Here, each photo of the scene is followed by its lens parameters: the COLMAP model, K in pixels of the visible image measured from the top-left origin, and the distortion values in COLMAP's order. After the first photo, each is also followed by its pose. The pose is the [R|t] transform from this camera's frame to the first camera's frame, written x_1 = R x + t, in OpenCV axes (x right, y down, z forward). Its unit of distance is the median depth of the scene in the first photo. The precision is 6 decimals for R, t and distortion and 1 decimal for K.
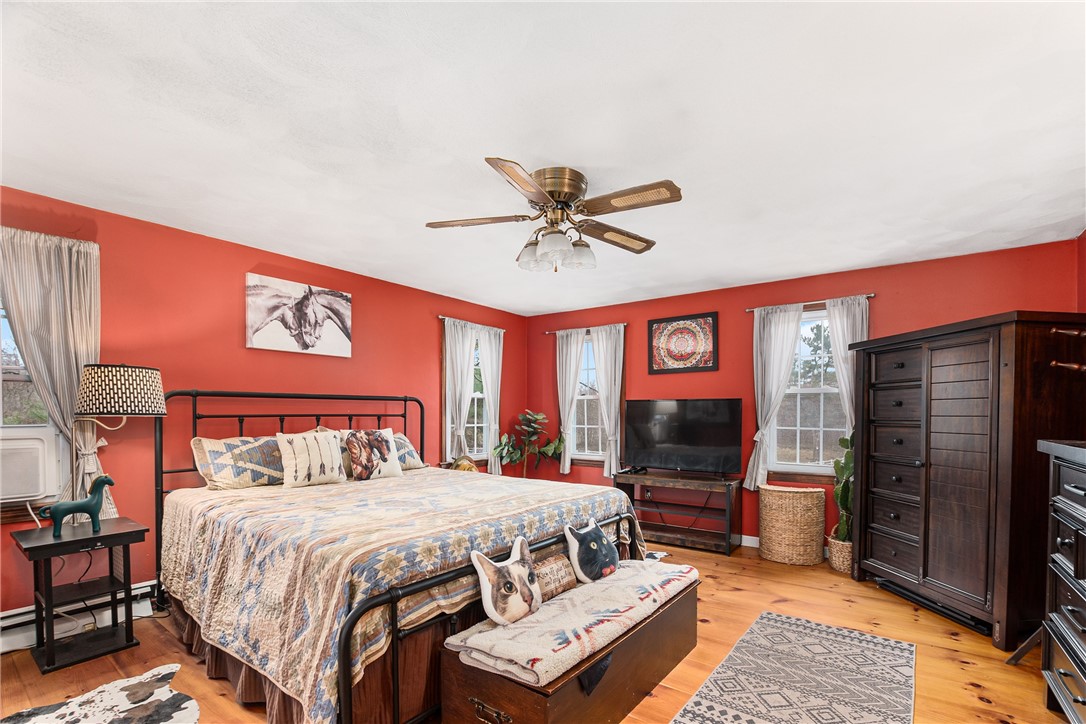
lens RADIAL K [[497.1, 0, 544.9], [0, 497.1, 416.9], [0, 0, 1]] dist [-0.032705, 0.003924]
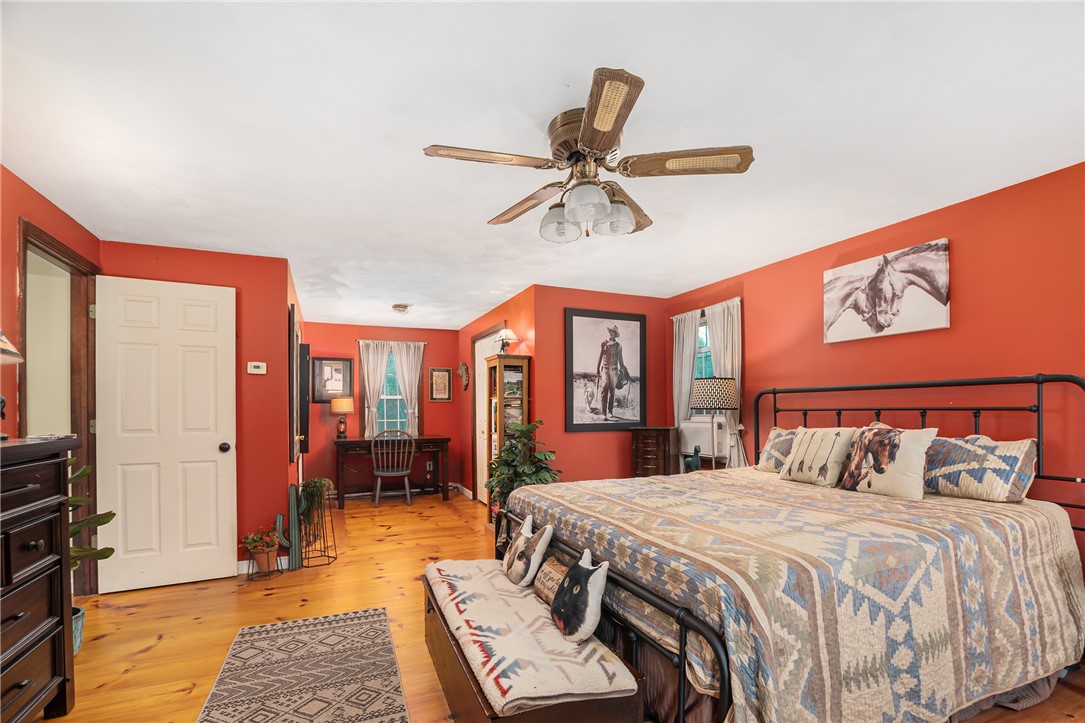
lens RADIAL K [[496.6, 0, 573.0], [0, 496.6, 419.1], [0, 0, 1]] dist [-0.032705, 0.003924]
pose [[-0.470775, 0.025597, -0.881882, 0.520224], [0.008085, 0.999662, 0.024699, -0.010589], [0.882216, 0.004497, -0.470823, 0.930498]]
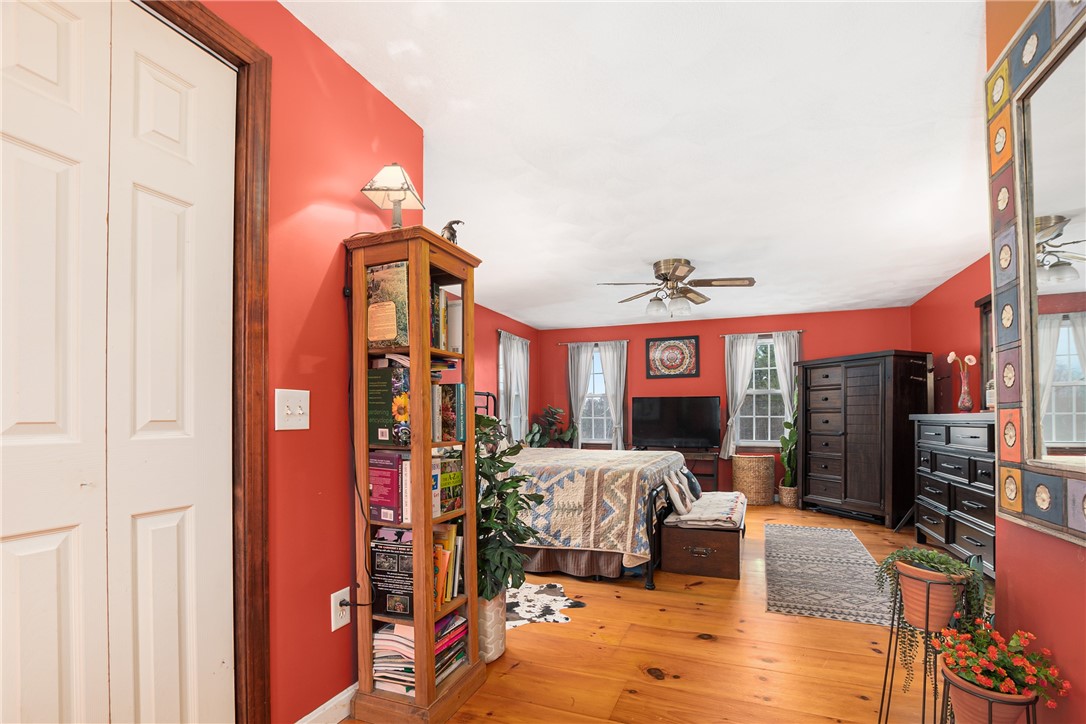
lens RADIAL K [[497.1, 0, 555.2], [0, 497.1, 409.1], [0, 0, 1]] dist [-0.032705, 0.003924]
pose [[0.966646, 0.002549, 0.256102, -0.518130], [0.002769, 0.999788, -0.020404, 0.034011], [-0.256100, 0.020433, 0.966434, -0.335187]]
